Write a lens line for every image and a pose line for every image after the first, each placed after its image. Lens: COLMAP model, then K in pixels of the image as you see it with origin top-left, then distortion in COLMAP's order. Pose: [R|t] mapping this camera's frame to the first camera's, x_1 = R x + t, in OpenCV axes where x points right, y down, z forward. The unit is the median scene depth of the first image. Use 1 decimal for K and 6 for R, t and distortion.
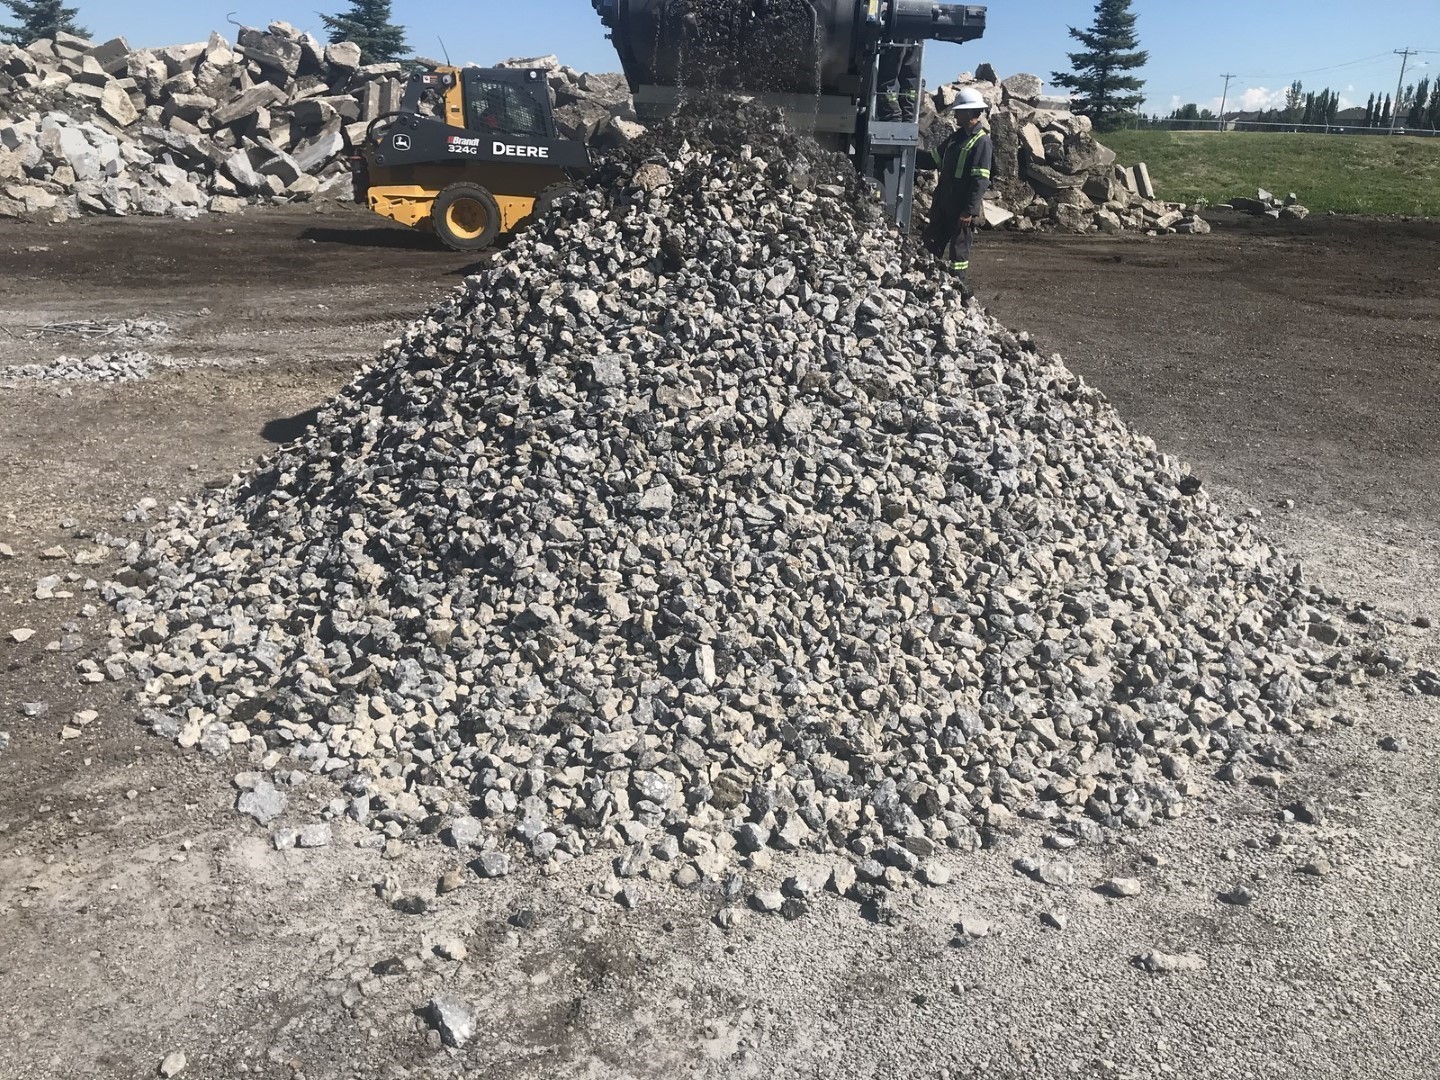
lens RADIAL K [[1171.5, 0, 724.0], [0, 1171.5, 538.8], [0, 0, 1]] dist [0.016908, -0.032135]
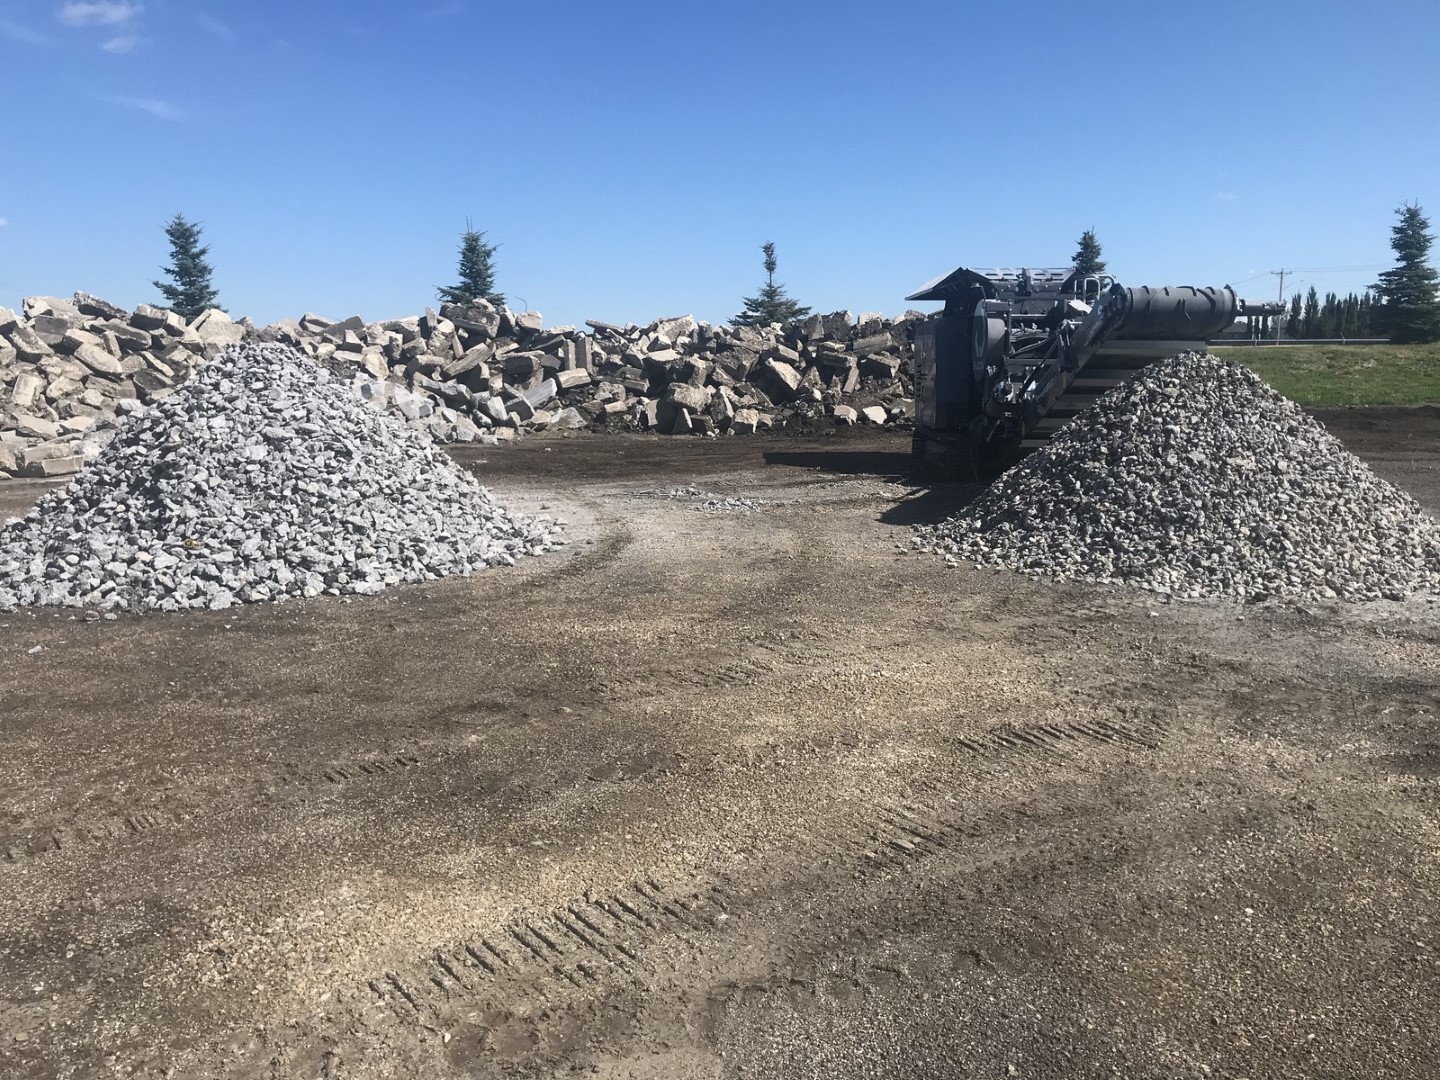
lens RADIAL K [[1171.5, 0, 710.8], [0, 1171.5, 535.2], [0, 0, 1]] dist [0.016908, -0.032135]
pose [[0.997609, -0.049913, 0.047812, -0.215382], [0.058089, 0.980329, -0.188631, 0.075500], [-0.037456, 0.190957, 0.980884, -0.236096]]
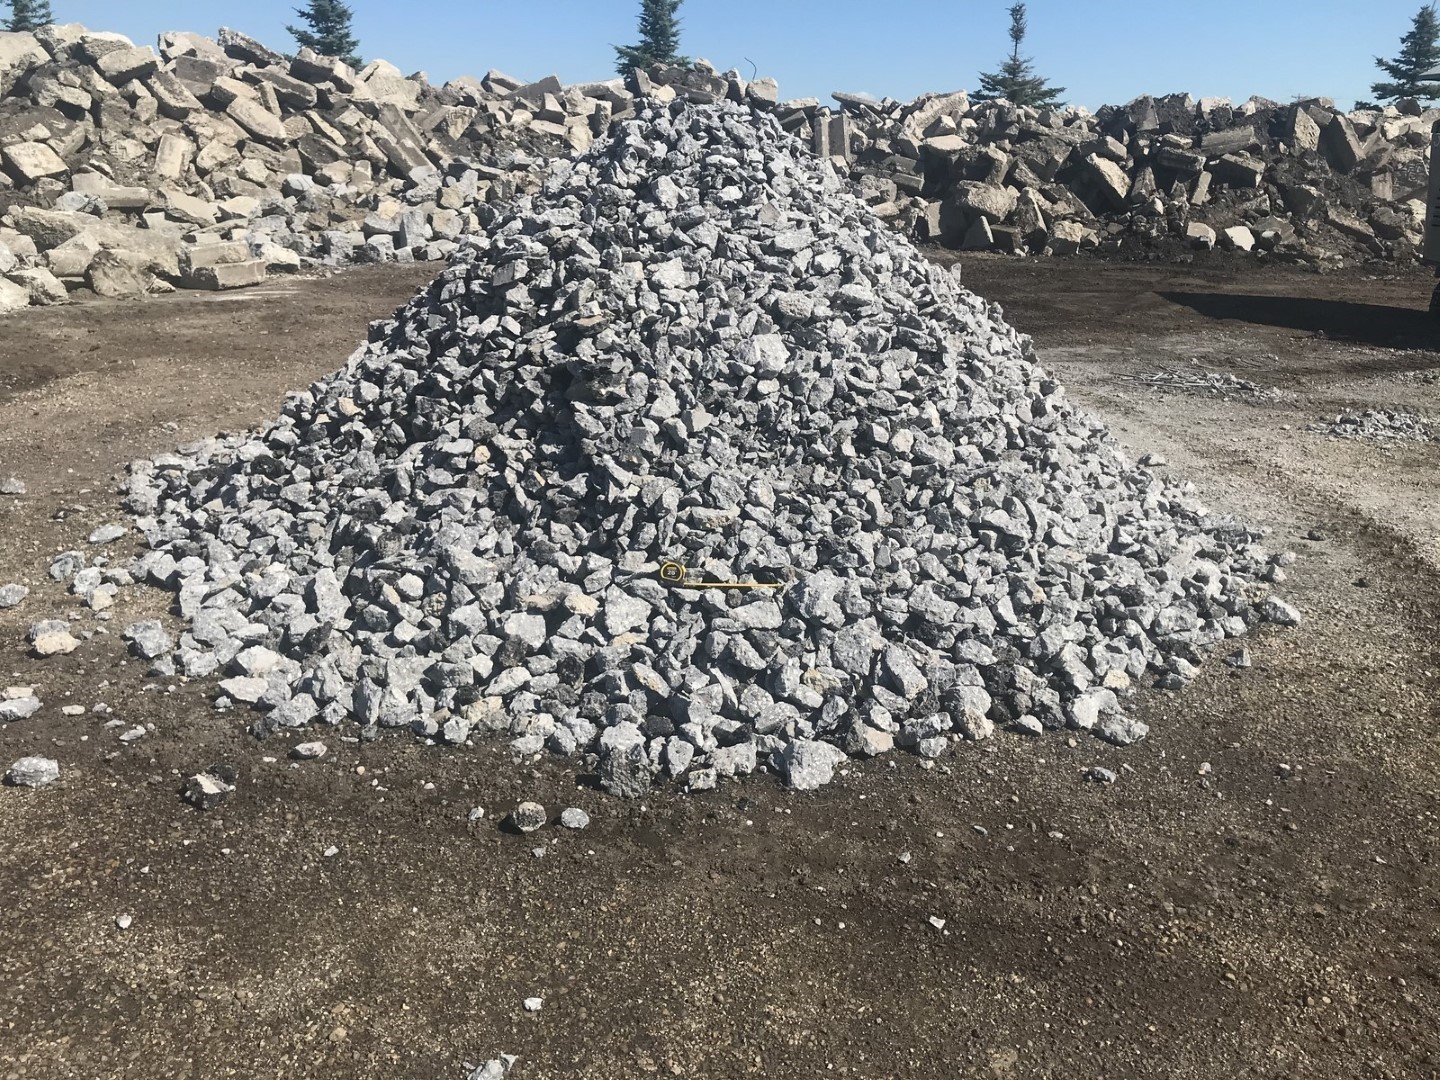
lens RADIAL K [[1171.5, 0, 713.6], [0, 1171.5, 535.1], [0, 0, 1]] dist [0.016908, -0.032135]
pose [[0.999501, 0.009205, -0.030210, -0.359224], [-0.009722, 0.999808, -0.017021, -0.008342], [0.030047, 0.017307, 0.999399, -0.016987]]
